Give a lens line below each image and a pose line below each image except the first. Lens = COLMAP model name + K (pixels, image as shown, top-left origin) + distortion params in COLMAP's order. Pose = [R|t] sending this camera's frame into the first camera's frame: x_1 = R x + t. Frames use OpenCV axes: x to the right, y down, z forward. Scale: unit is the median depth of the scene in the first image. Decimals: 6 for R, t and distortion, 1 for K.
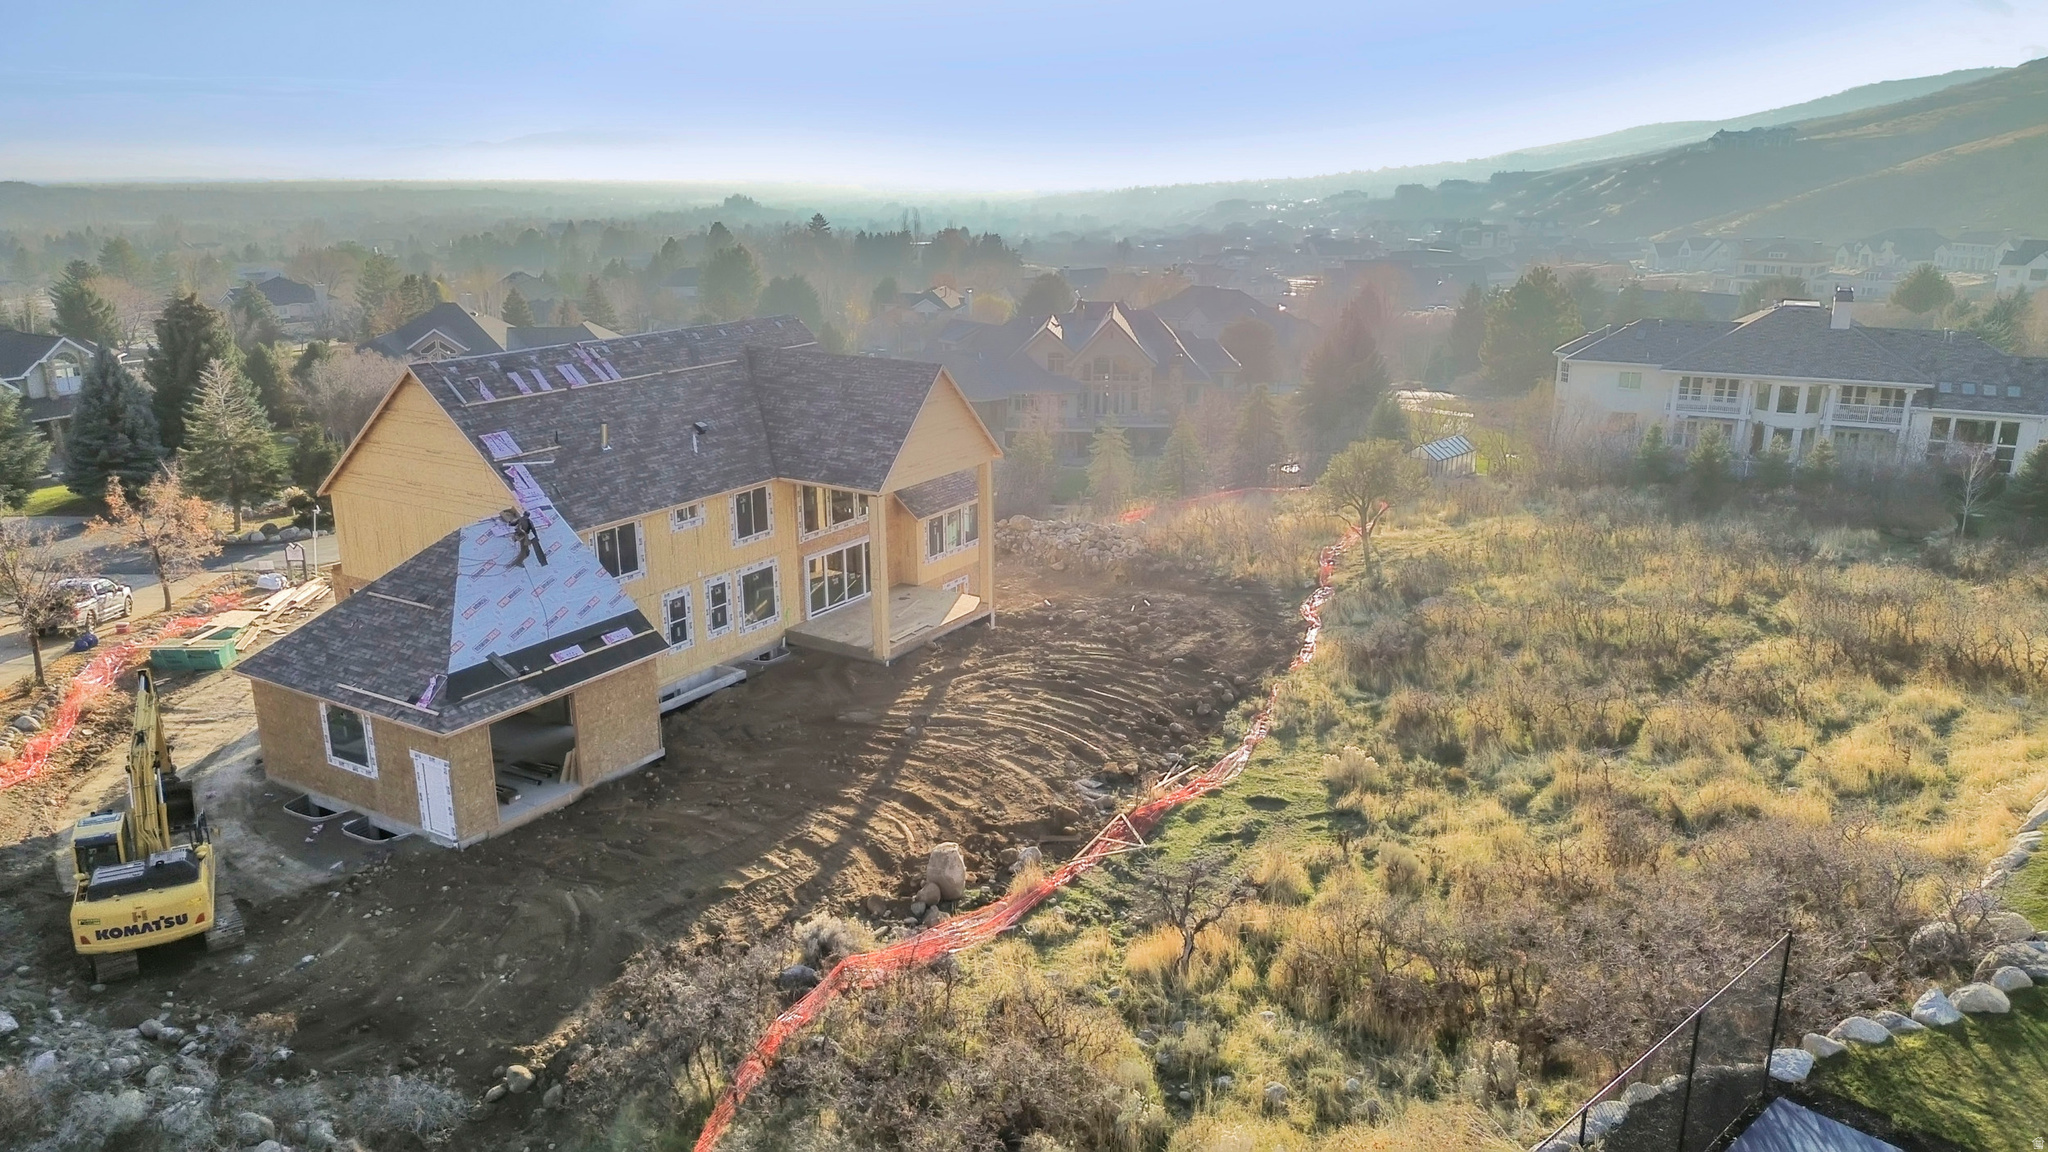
lens RADIAL K [[1431.9, 0, 1024.0], [0, 1431.9, 576.0], [0, 0, 1]] dist [0.095863, -0.098309]
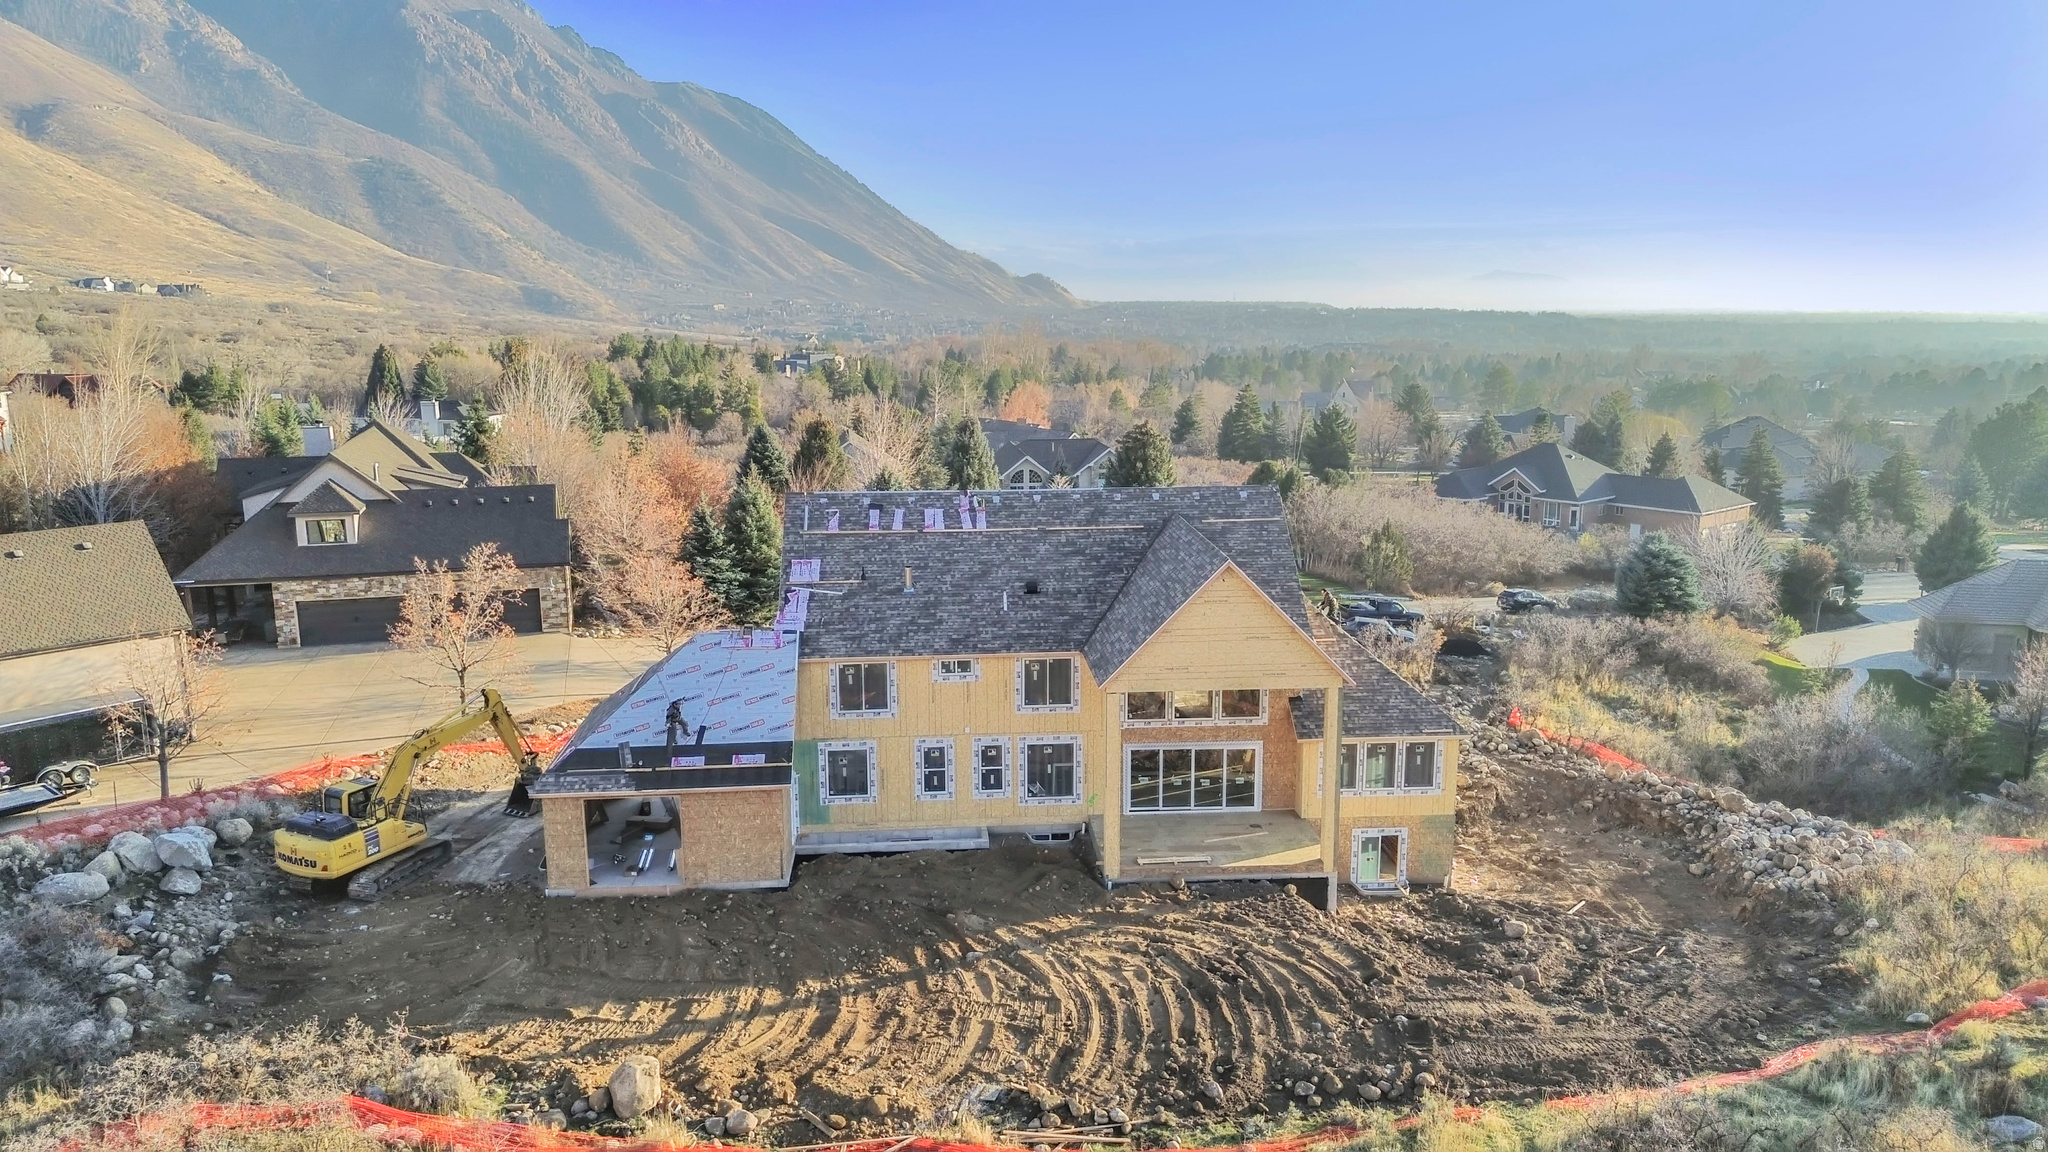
lens RADIAL K [[1431.9, 0, 1024.0], [0, 1431.9, 576.0], [0, 0, 1]] dist [0.095863, -0.098309]
pose [[0.589453, 0.155069, -0.792779, 0.556208], [-0.221529, 0.974808, 0.025961, -0.137462], [0.776833, 0.160320, 0.608956, 0.409977]]
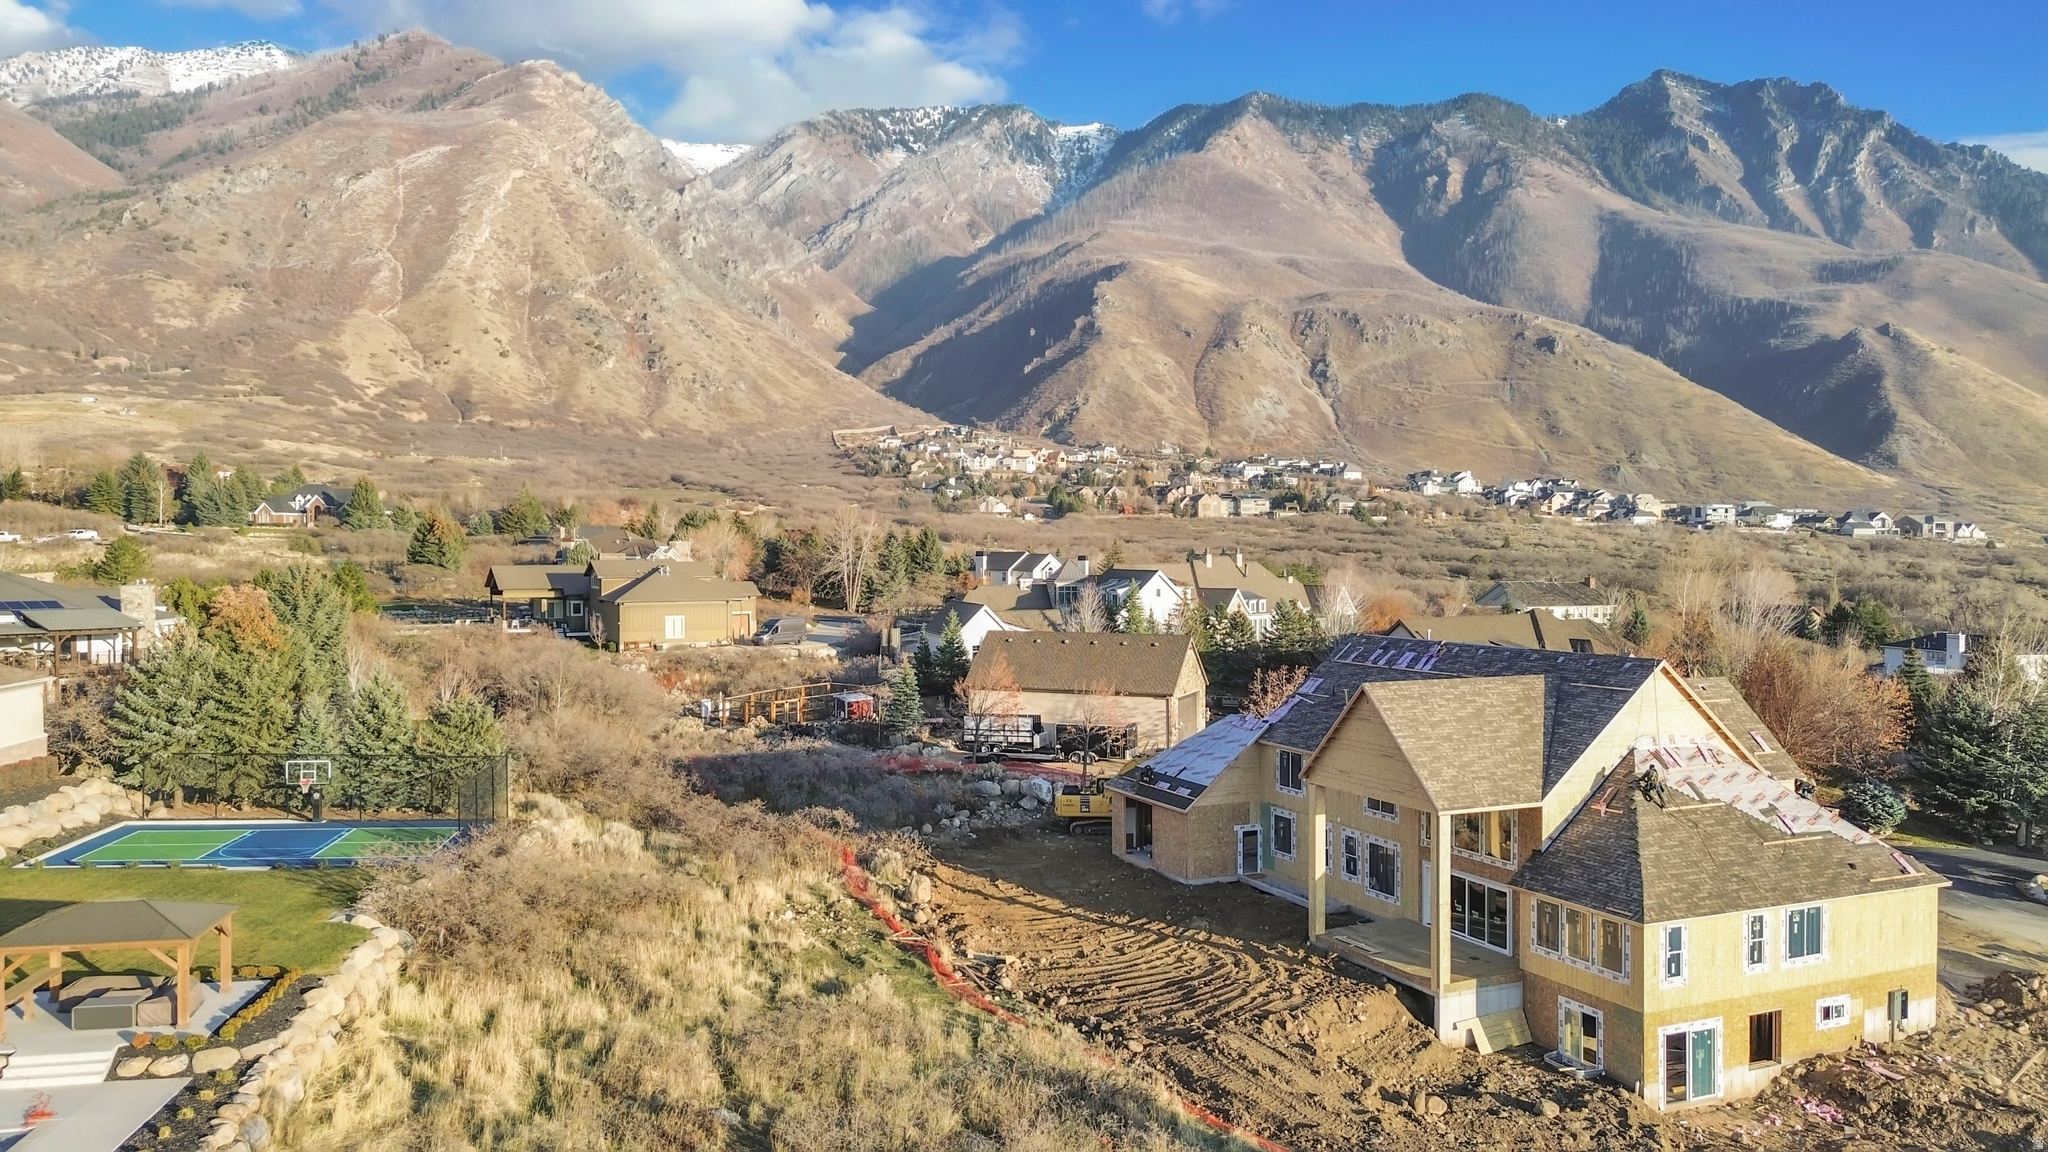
lens RADIAL K [[1443.6, 0, 1029.4], [0, 1443.6, 587.2], [0, 0, 1]] dist [0.070424, -0.067429]
pose [[-0.548691, 0.021416, -0.835751, 0.947936], [-0.235406, 0.955266, 0.179028, -0.349138], [0.802198, 0.294972, -0.519105, 1.361367]]
